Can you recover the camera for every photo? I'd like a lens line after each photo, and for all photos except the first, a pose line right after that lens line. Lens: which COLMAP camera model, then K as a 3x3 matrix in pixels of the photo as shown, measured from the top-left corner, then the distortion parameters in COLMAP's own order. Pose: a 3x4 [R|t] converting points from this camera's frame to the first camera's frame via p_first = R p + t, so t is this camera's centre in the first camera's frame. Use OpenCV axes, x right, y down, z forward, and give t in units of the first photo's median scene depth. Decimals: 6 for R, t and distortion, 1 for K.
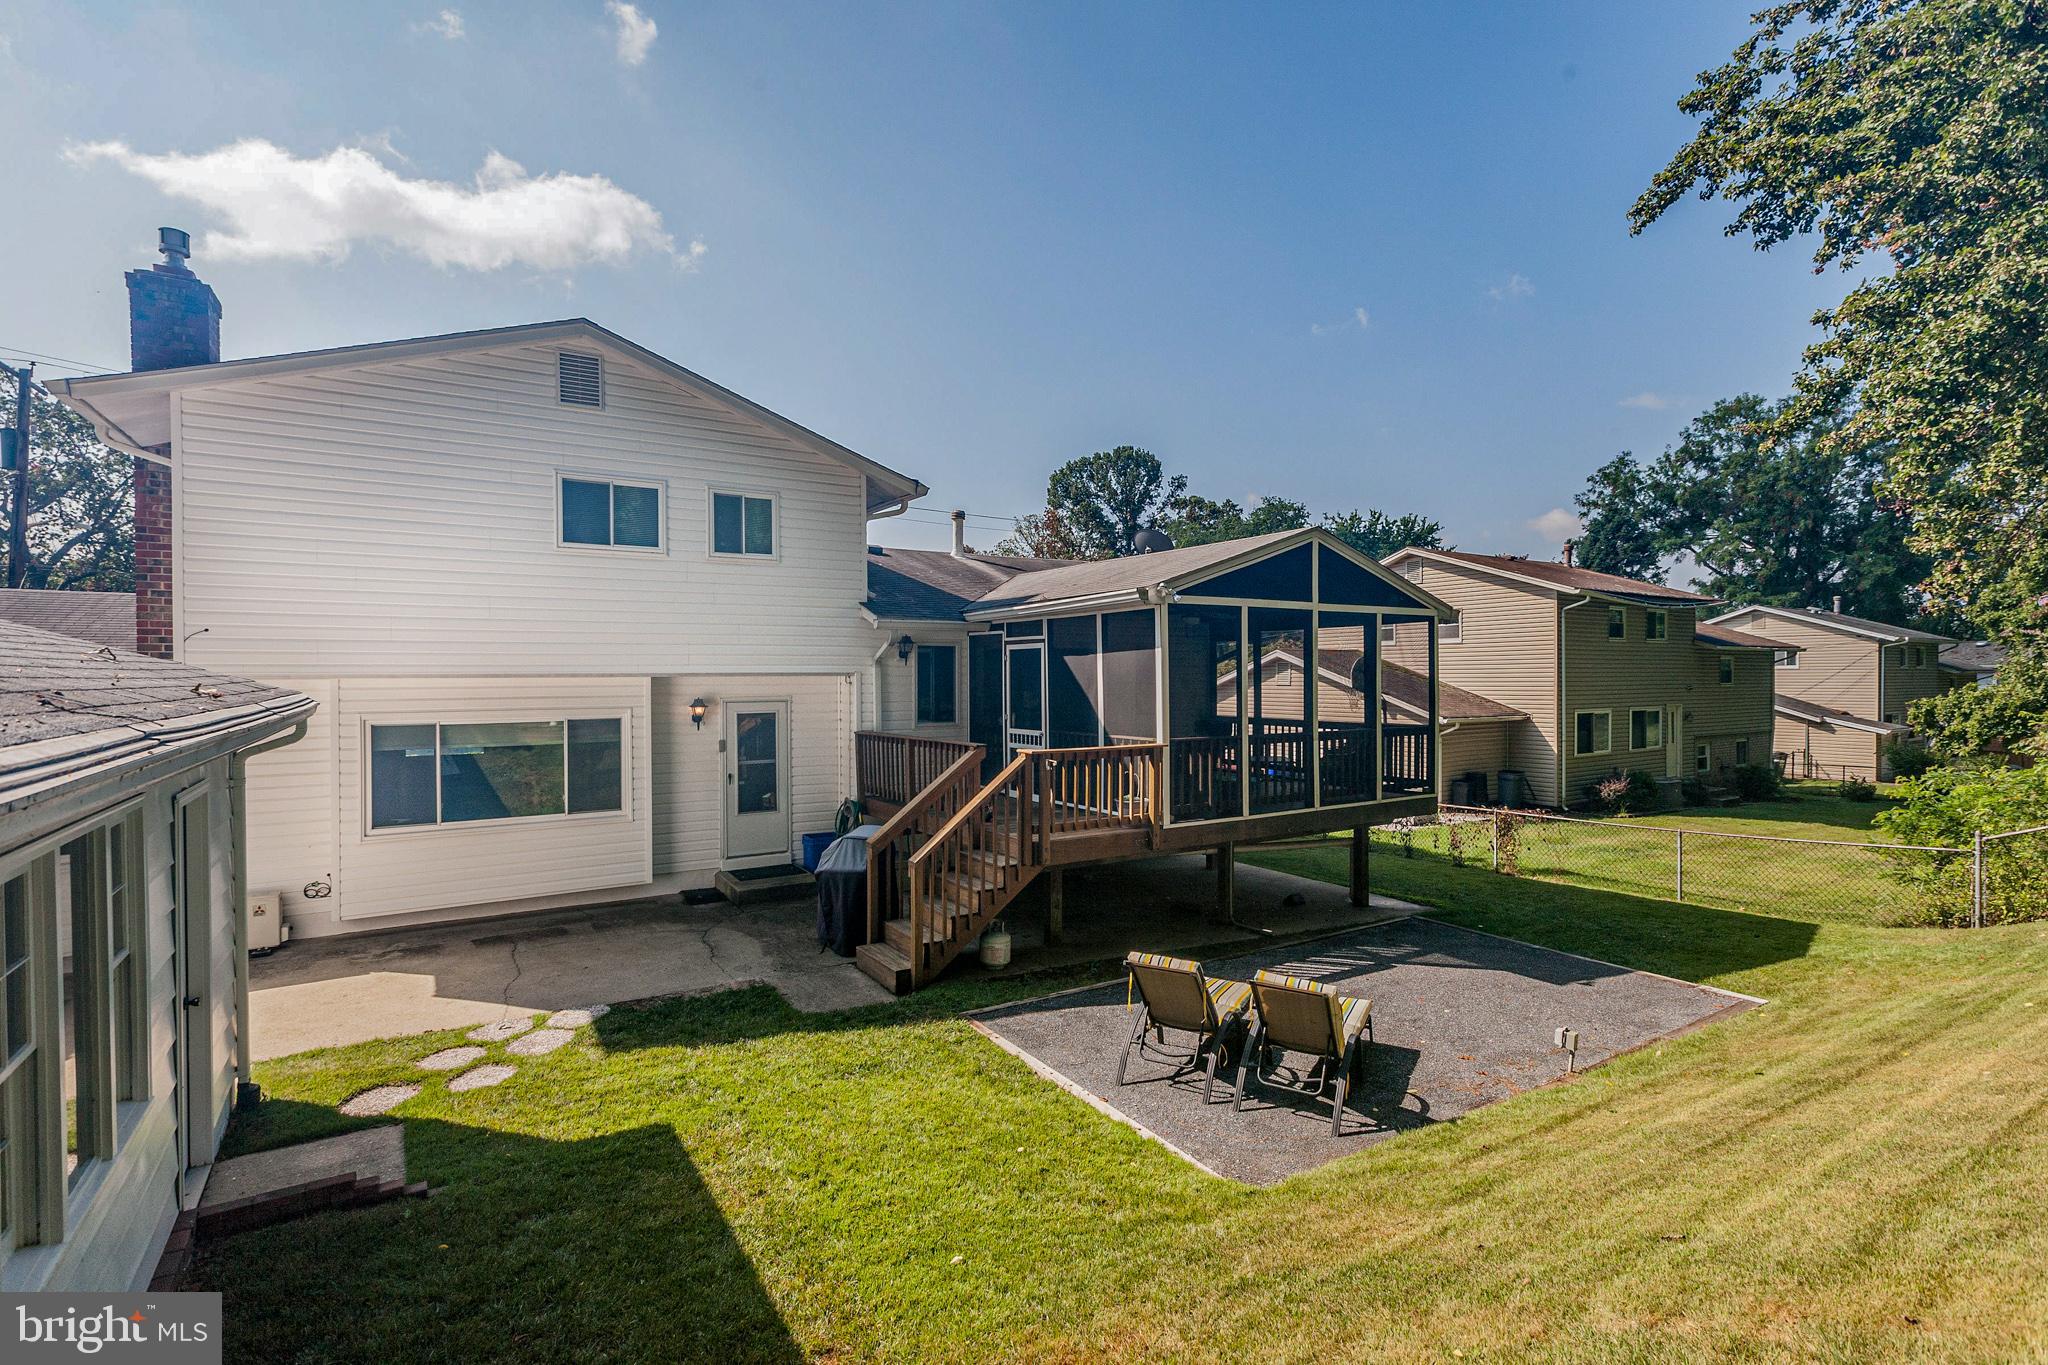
lens RADIAL K [[942.0, 0, 1012.7], [0, 942.0, 691.3], [0, 0, 1]] dist [0.003988, 0.000451]
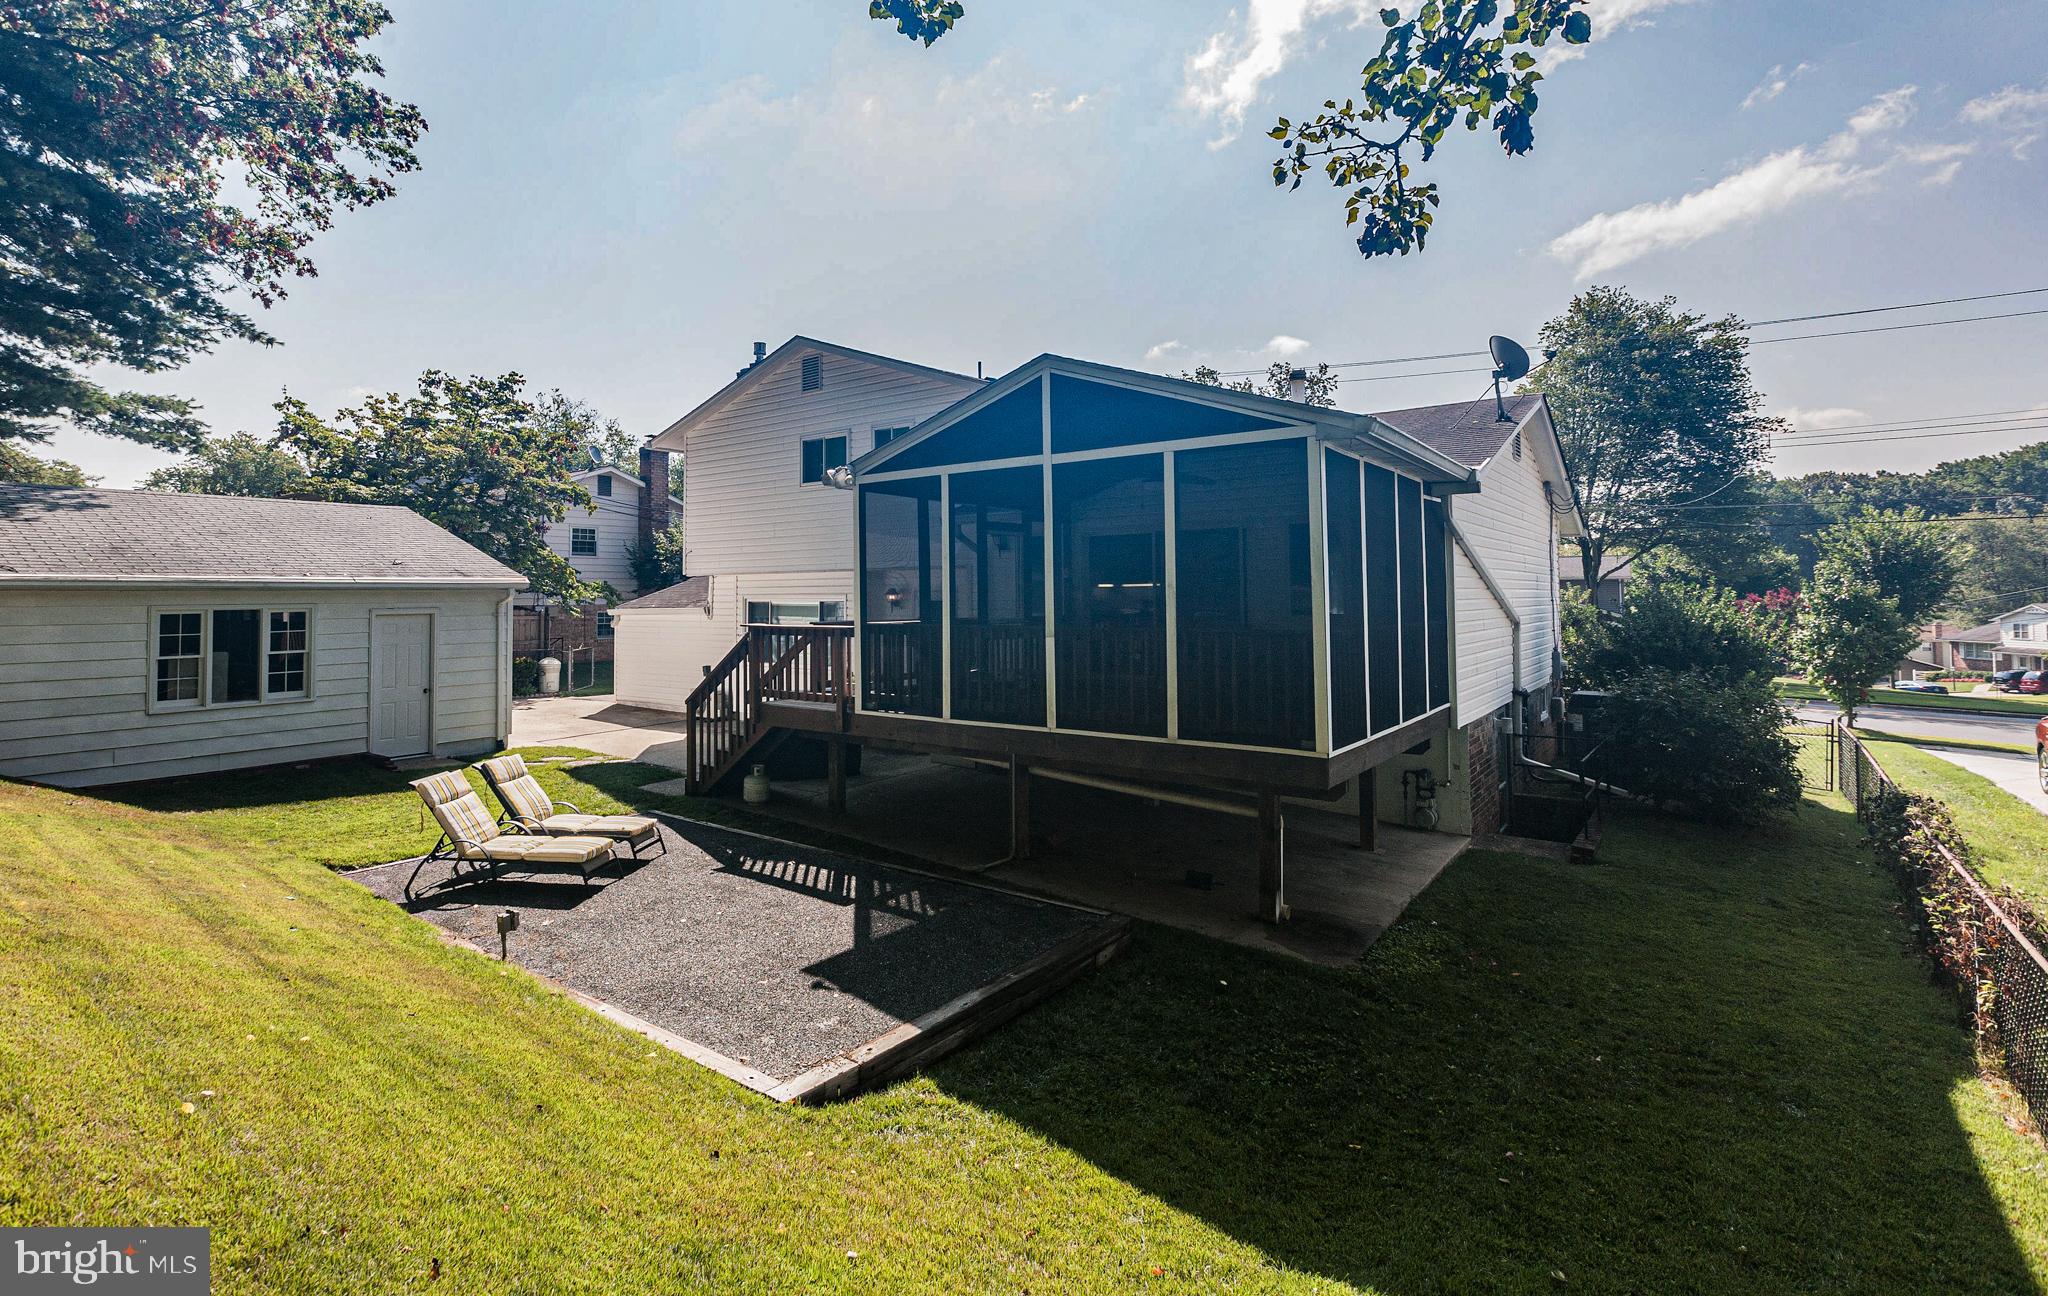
lens RADIAL K [[993.1, 0, 952.9], [0, 993.1, 552.7], [0, 0, 1]] dist [-0.000298, -0.000790]
pose [[0.331194, -0.038935, -0.942759, 1.121773], [-0.008859, 0.998976, -0.044369, 0.022566], [0.943521, 0.023046, 0.330510, 0.713585]]
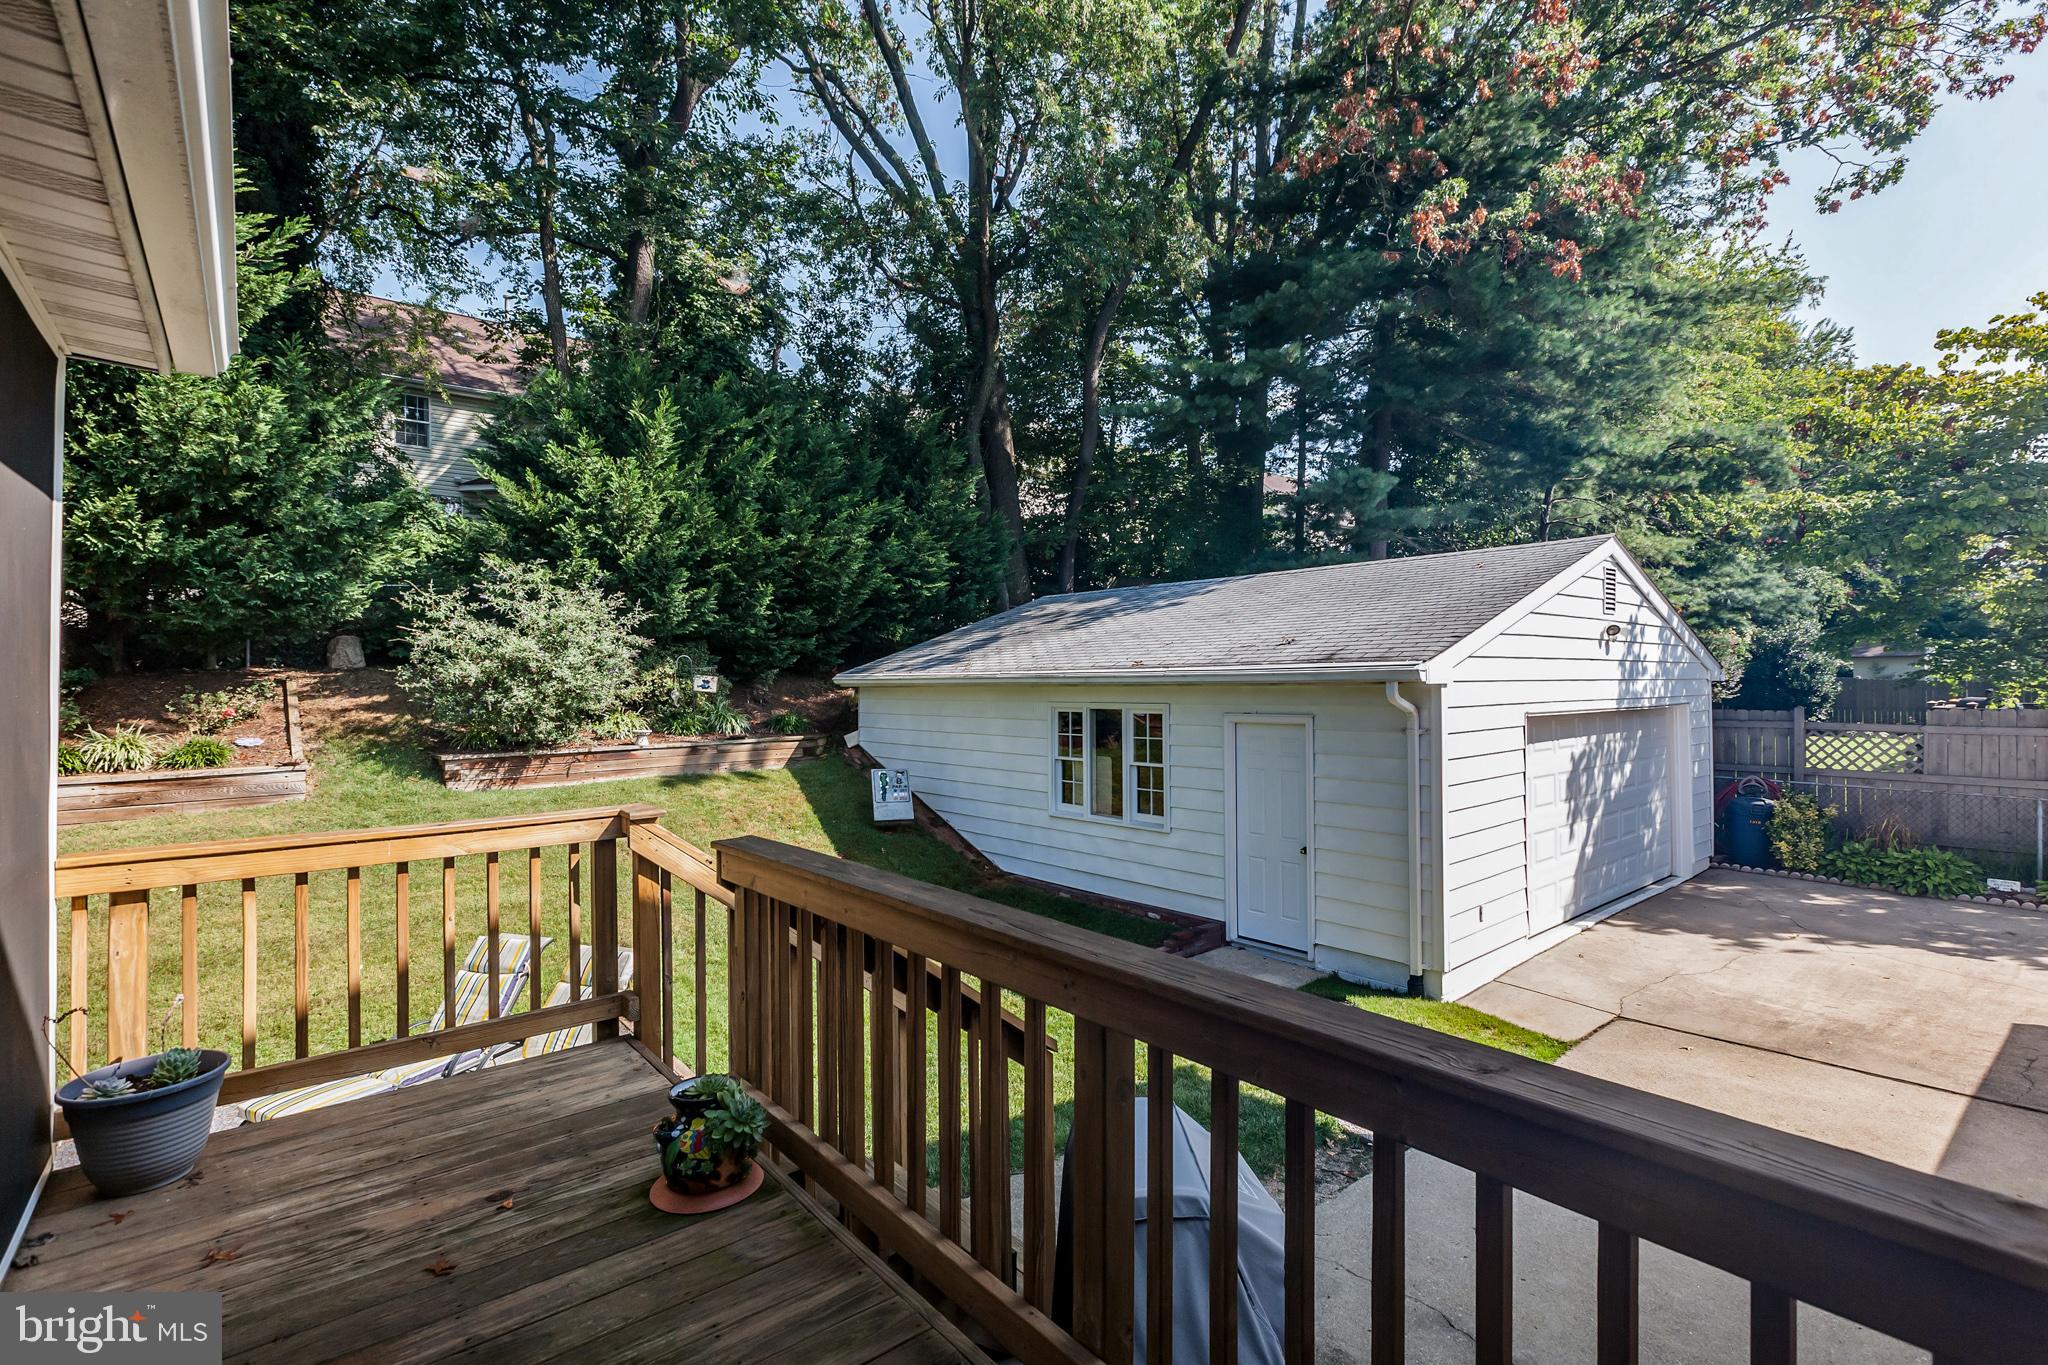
lens RADIAL K [[942.0, 0, 1016.4], [0, 942.0, 686.0], [0, 0, 1]] dist [0.003988, 0.000451]
pose [[-0.992975, 0.010374, -0.117865, -0.095226], [0.008570, 0.999838, 0.015806, 0.007146], [0.118010, 0.014685, -0.992904, 1.237508]]
